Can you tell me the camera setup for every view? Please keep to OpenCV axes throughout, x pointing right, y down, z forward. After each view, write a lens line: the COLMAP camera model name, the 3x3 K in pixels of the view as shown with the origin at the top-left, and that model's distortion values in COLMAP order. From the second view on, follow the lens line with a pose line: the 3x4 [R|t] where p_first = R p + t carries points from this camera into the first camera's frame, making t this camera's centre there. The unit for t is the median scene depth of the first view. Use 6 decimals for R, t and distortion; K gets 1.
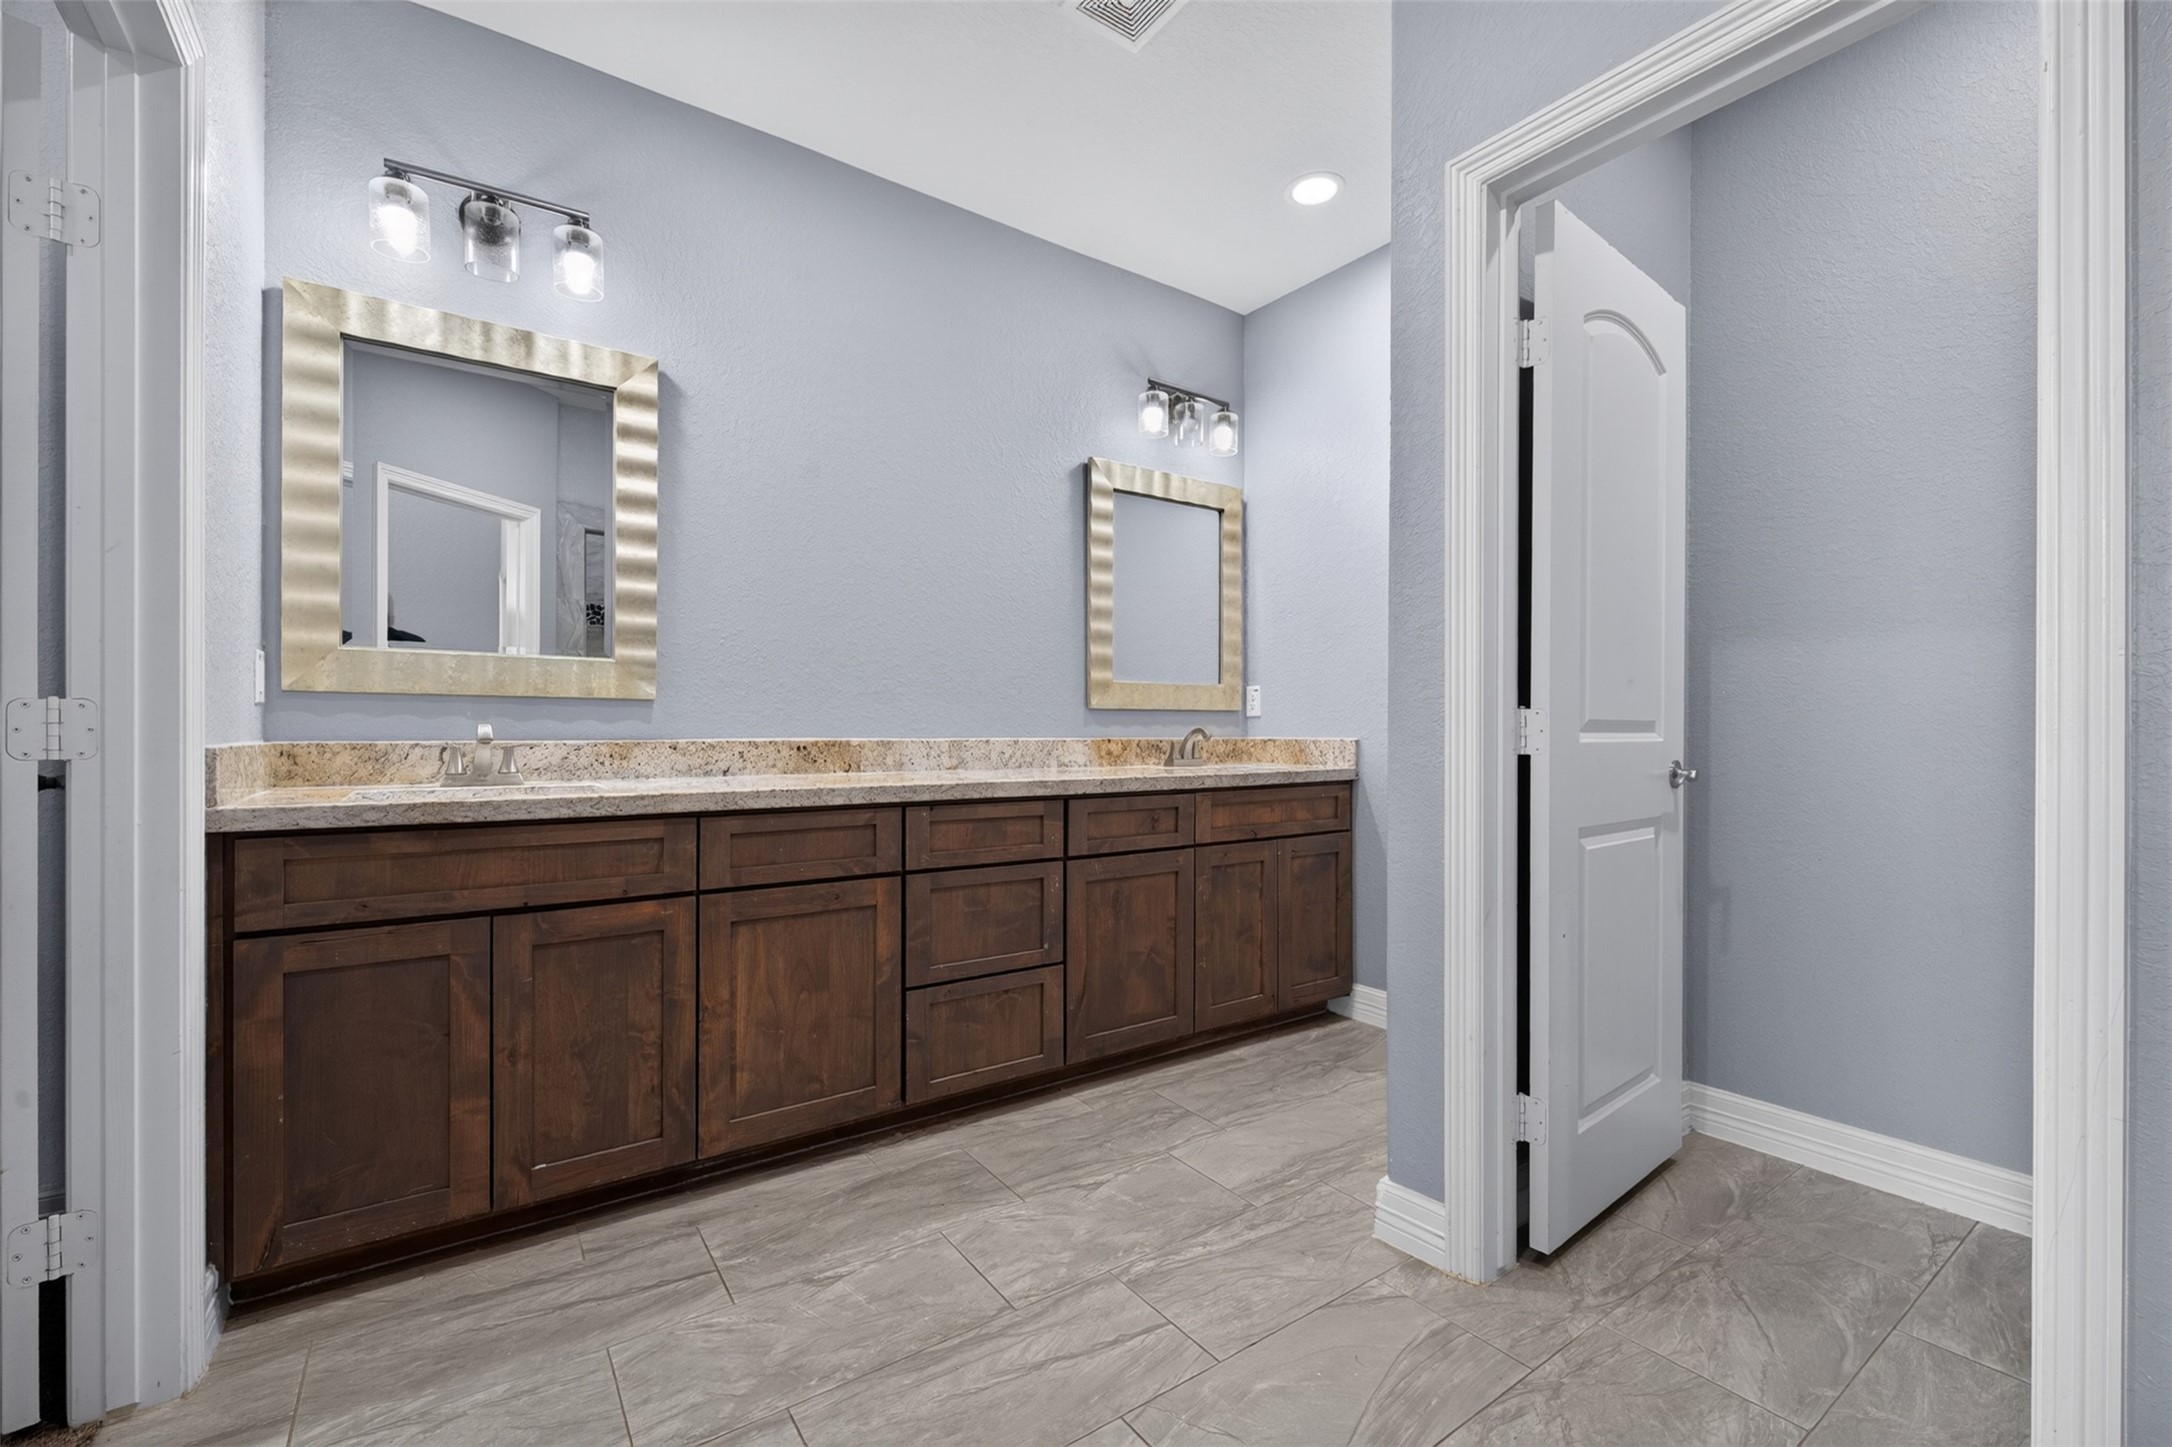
lens RADIAL K [[900.7, 0, 1089.1], [0, 900.7, 733.5], [0, 0, 1]] dist [0.005362, -0.000941]
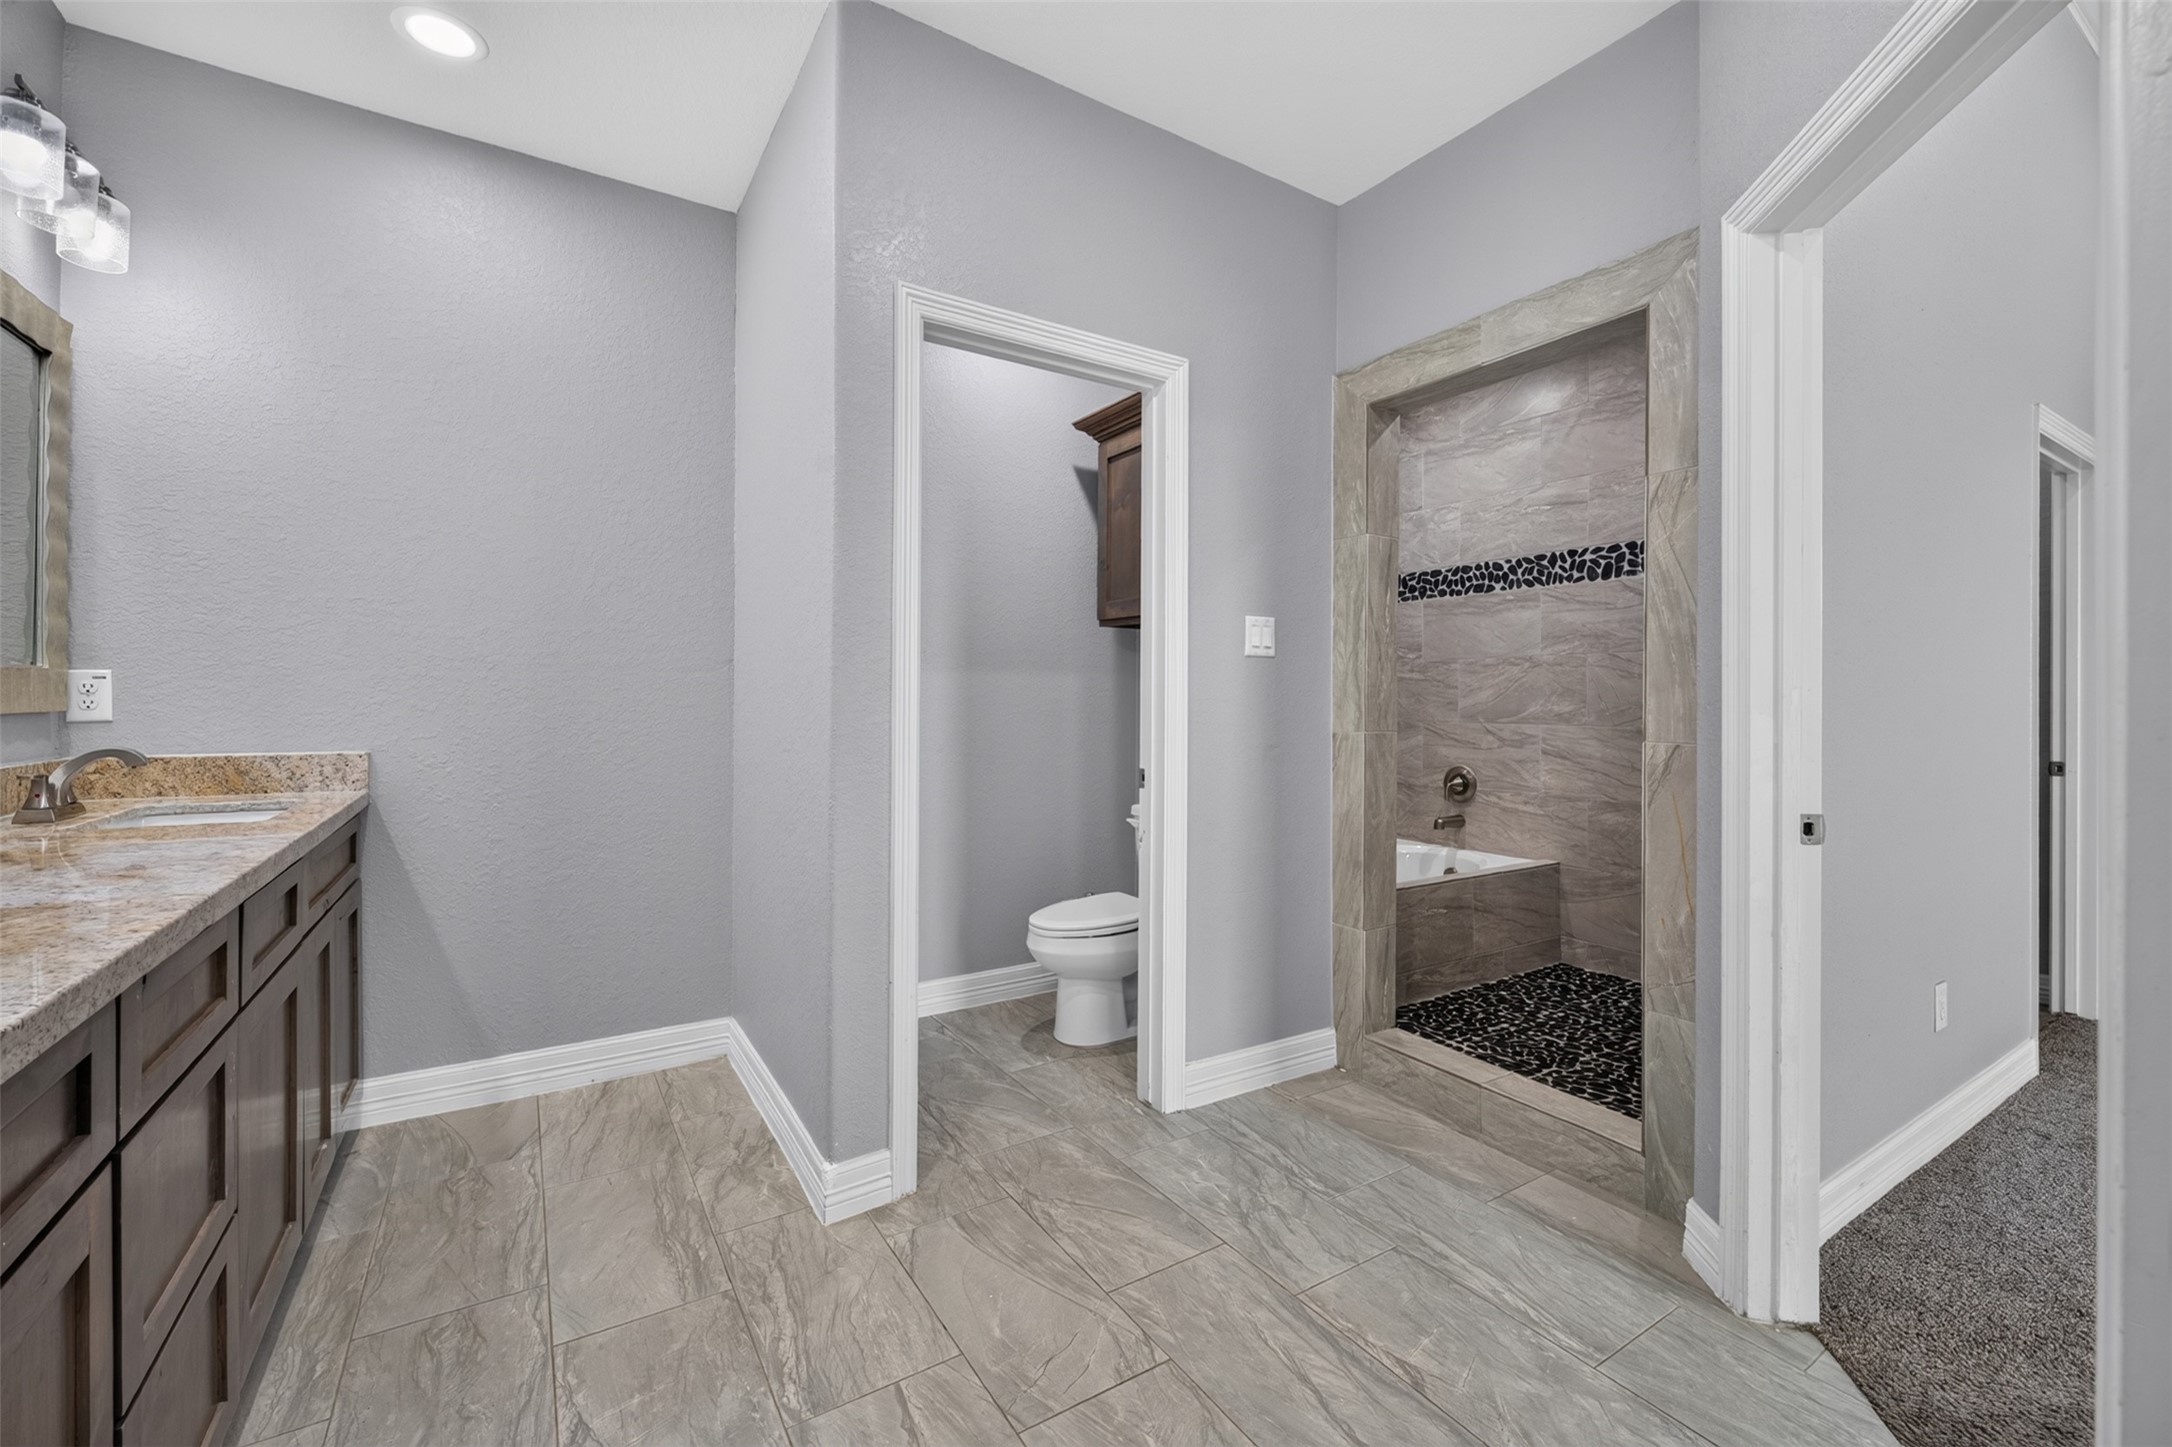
lens RADIAL K [[900.7, 0, 1086.1], [0, 900.7, 707.2], [0, 0, 1]] dist [0.005362, -0.000941]
pose [[0.048168, -0.007538, 0.998811, -0.660335], [-0.001968, 0.999969, 0.007642, -0.059460], [-0.998837, -0.002333, 0.048151, 0.578496]]
